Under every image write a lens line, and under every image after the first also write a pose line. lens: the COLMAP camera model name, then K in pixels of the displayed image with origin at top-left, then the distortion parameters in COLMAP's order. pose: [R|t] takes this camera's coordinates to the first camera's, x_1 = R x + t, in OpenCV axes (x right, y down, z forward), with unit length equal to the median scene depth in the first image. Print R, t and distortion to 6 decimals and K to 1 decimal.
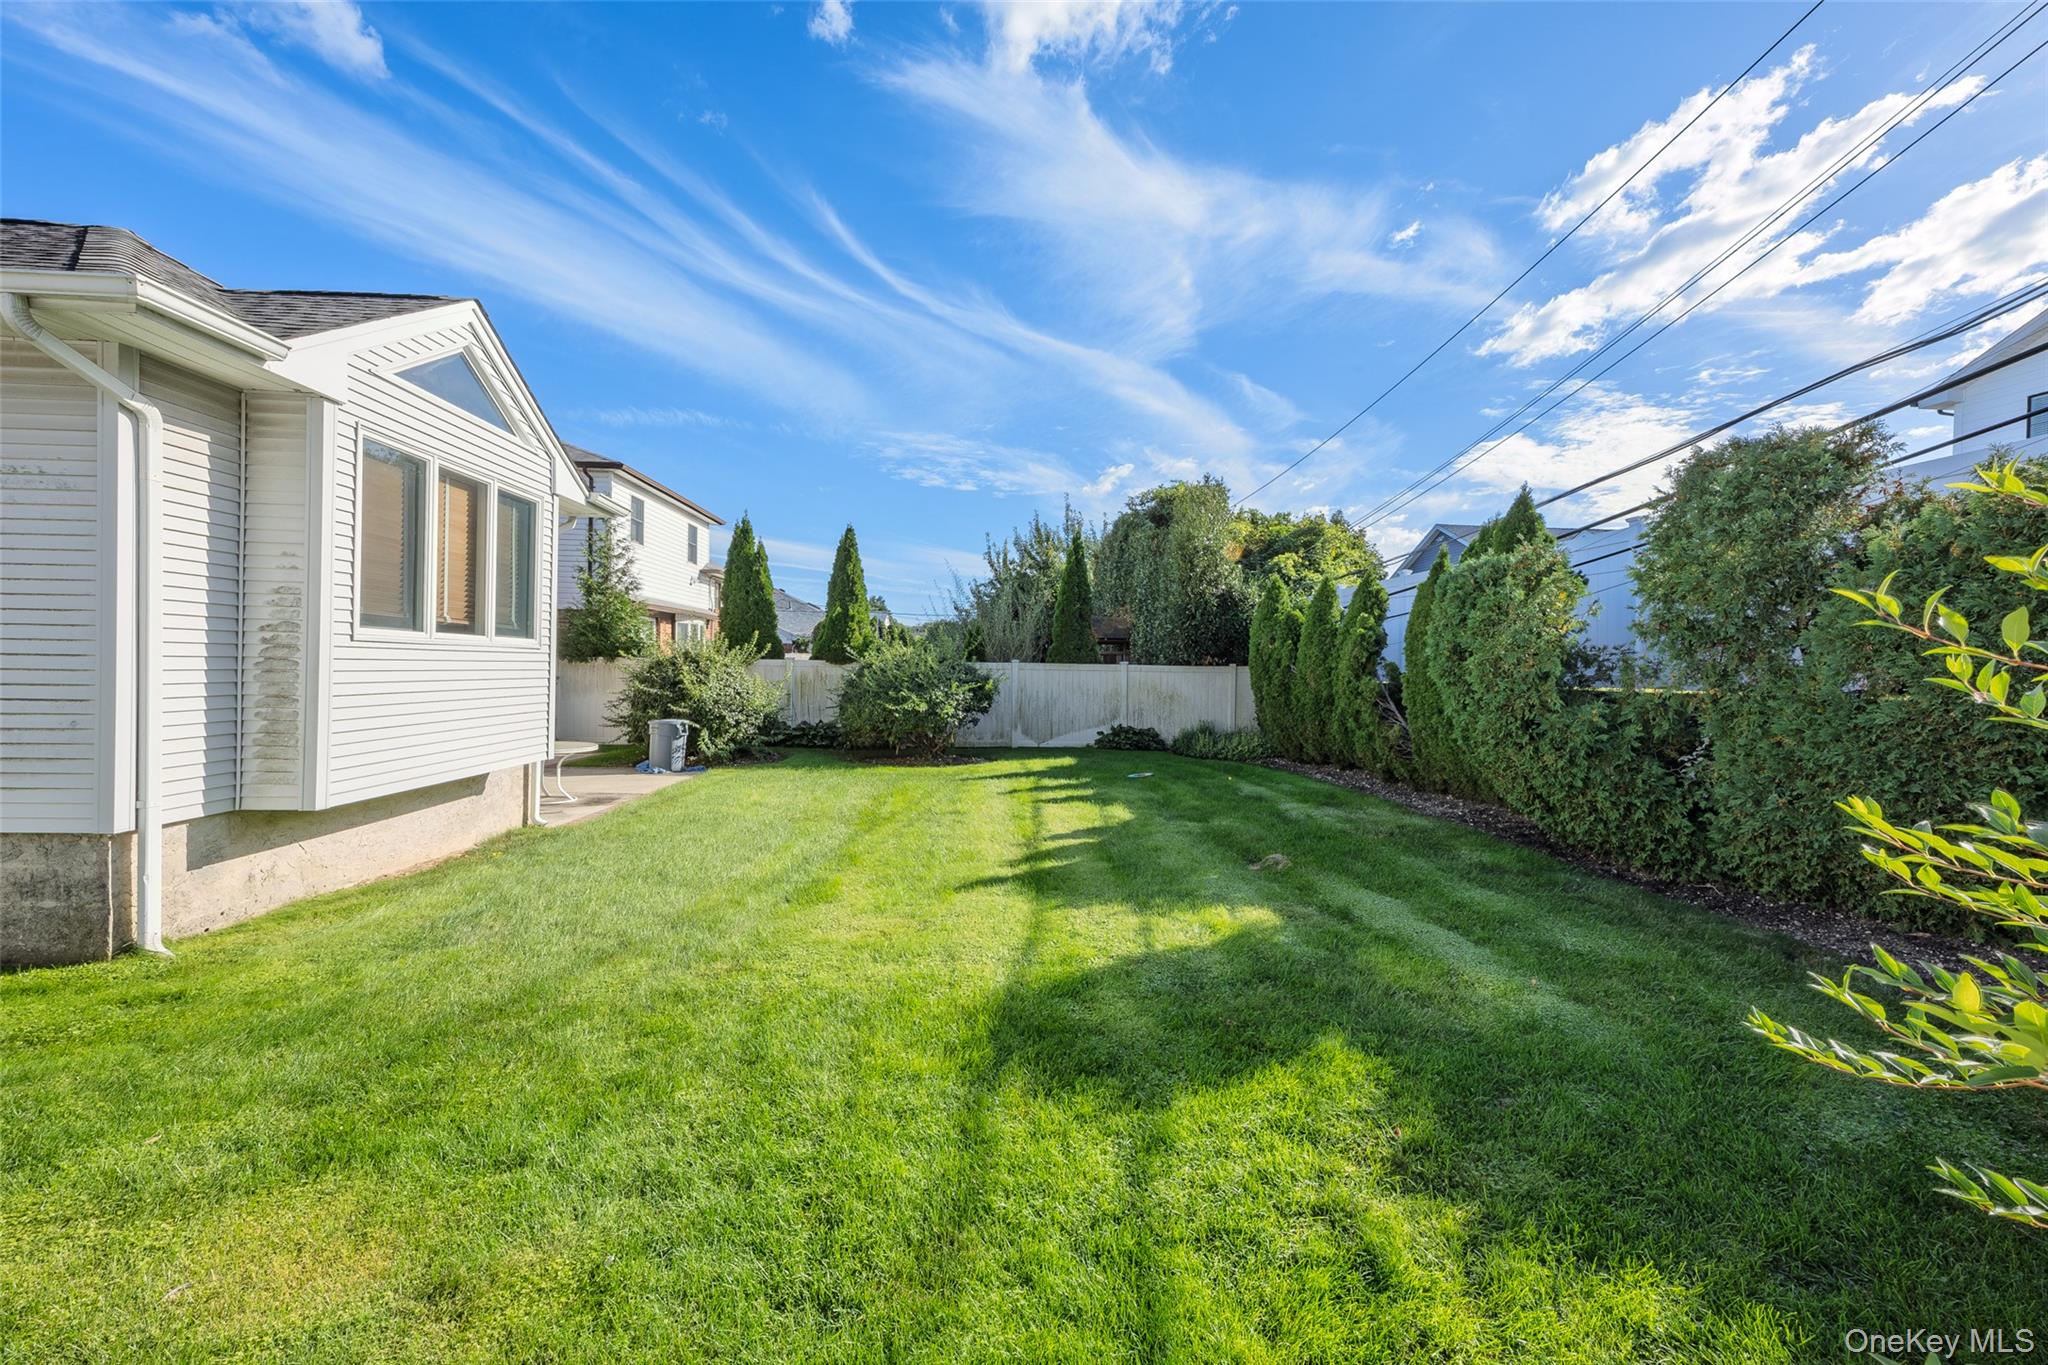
lens RADIAL K [[829.3, 0, 1030.6], [0, 829.3, 679.0], [0, 0, 1]] dist [0.009453, -0.000939]
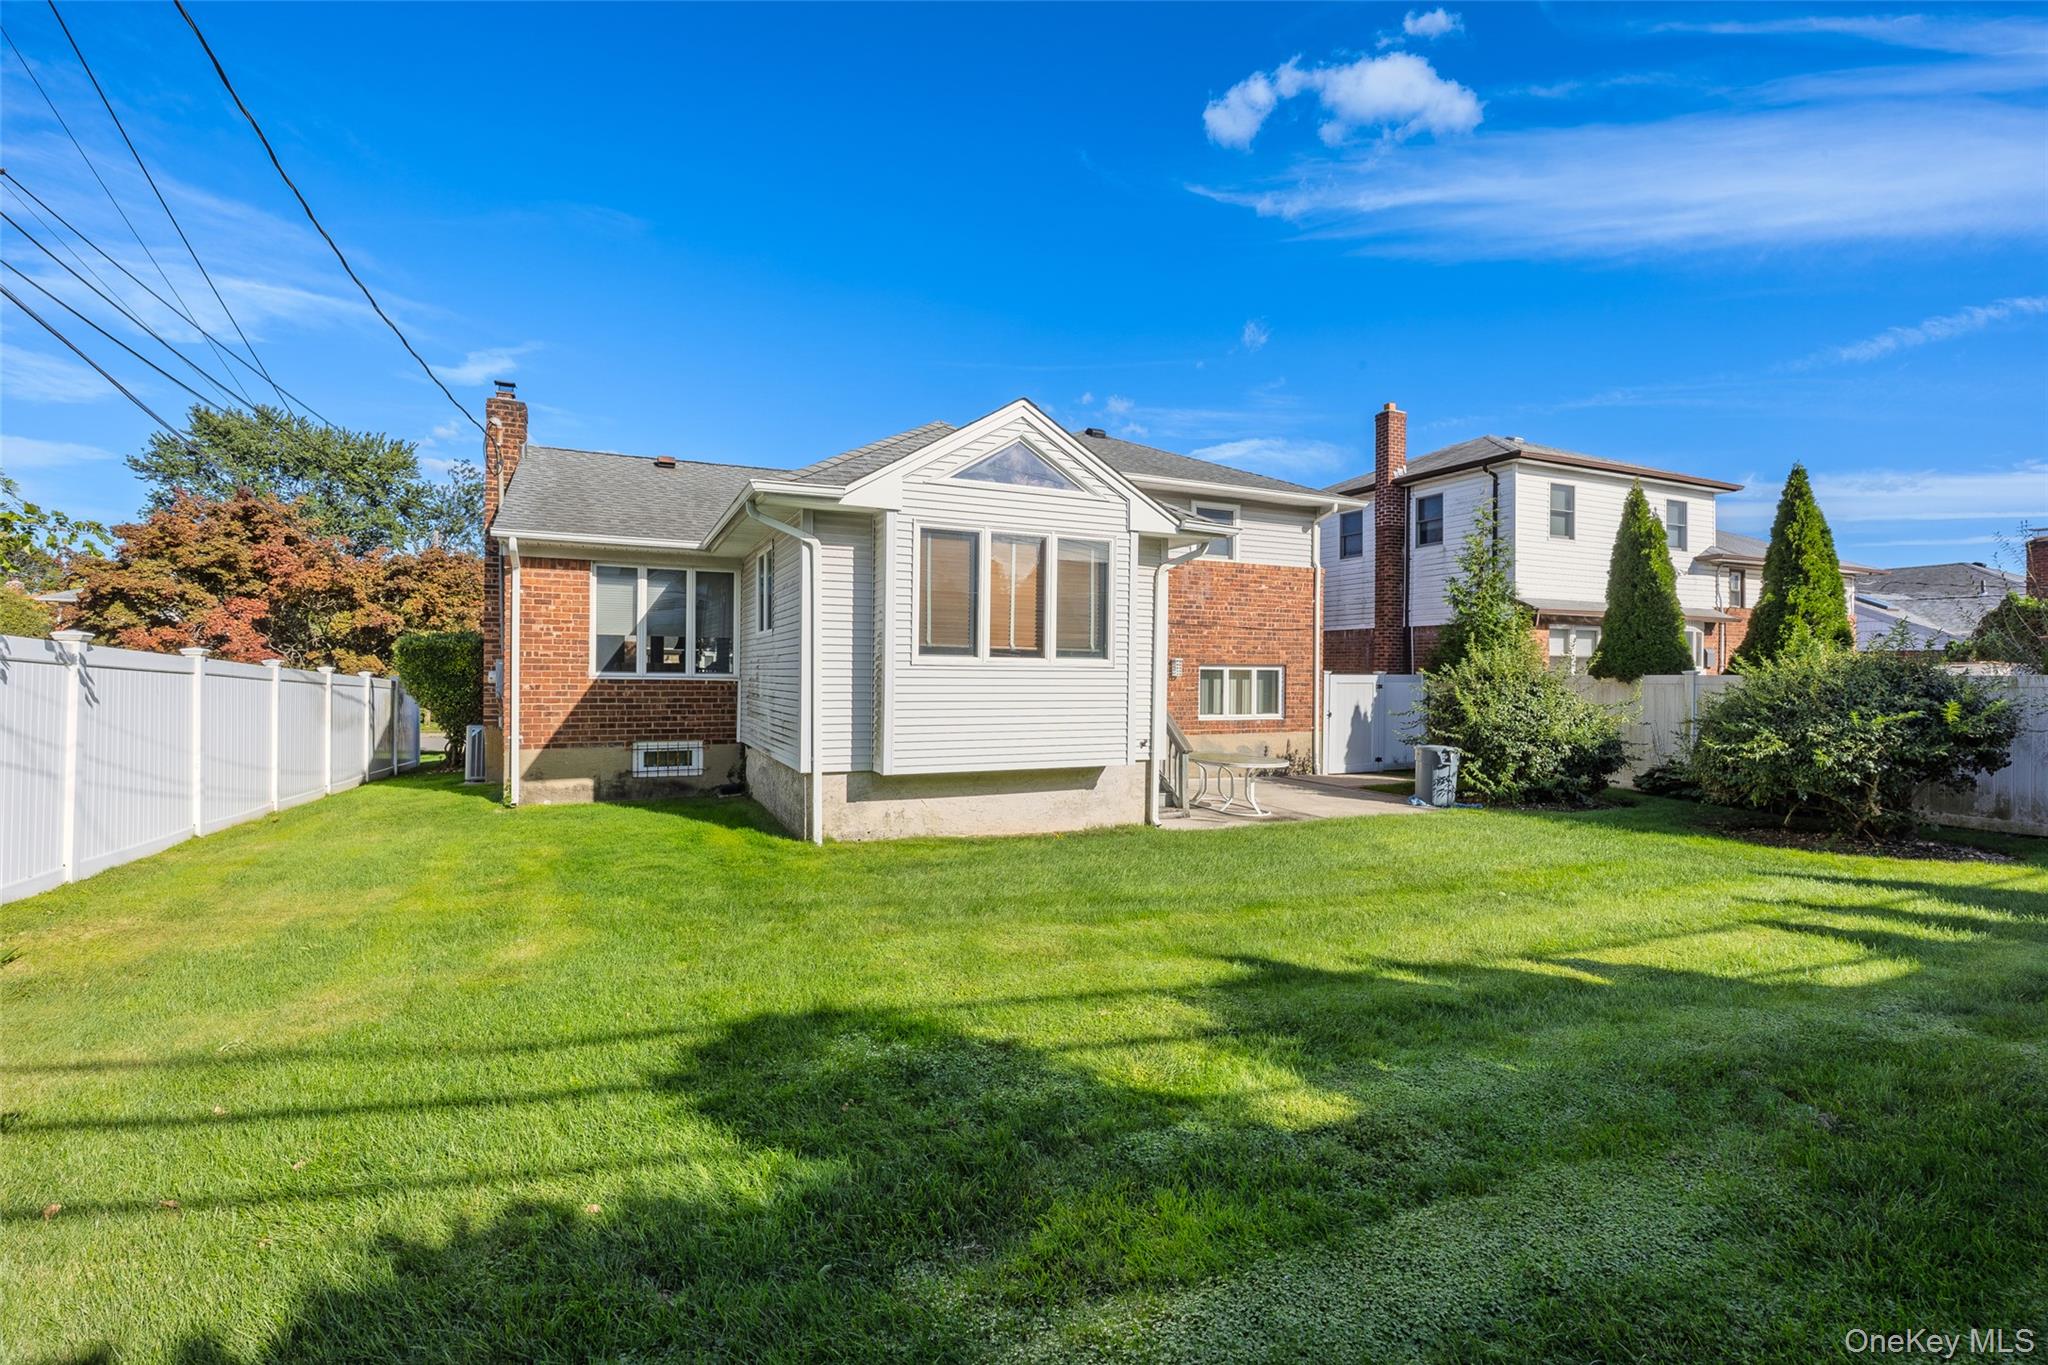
lens RADIAL K [[958.2, 0, 1023.5], [0, 958.2, 680.2], [0, 0, 1]] dist [-0.011997, -0.000360]
pose [[0.331066, -0.009708, -0.943558, 0.747337], [-0.014062, 0.999785, -0.015220, 0.003842], [0.943503, 0.018307, 0.330858, 0.534548]]
